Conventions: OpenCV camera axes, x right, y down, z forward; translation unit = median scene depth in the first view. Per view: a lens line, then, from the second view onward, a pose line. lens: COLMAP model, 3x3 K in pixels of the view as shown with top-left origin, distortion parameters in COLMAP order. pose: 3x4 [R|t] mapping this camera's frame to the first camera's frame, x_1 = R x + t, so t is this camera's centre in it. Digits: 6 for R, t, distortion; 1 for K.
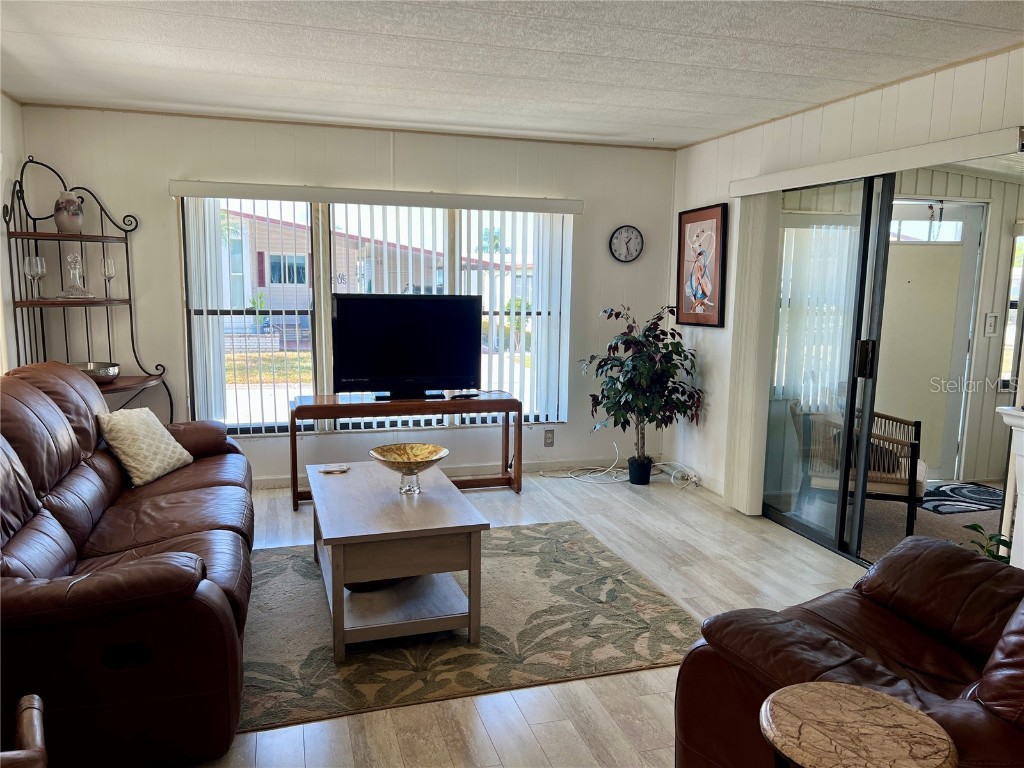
lens RADIAL K [[769.7, 0, 512.0], [0, 769.7, 384.0], [0, 0, 1]] dist [0.118502, -0.152295]
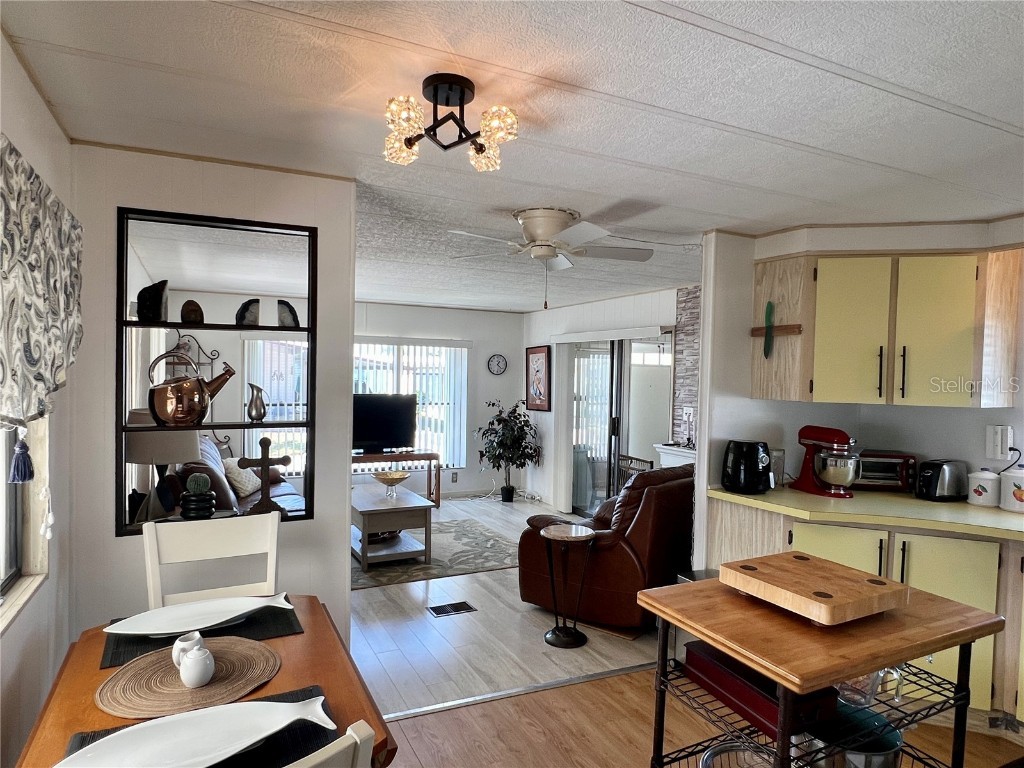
lens RADIAL K [[624.3, 0, 510.6], [0, 624.3, 390.8], [0, 0, 1]] dist [-0.003420, -0.003542]
pose [[0.986284, -0.001179, 0.165055, -0.062305], [0.019068, 0.994094, -0.106836, 0.033441], [-0.163954, 0.108518, 0.980481, -0.425341]]
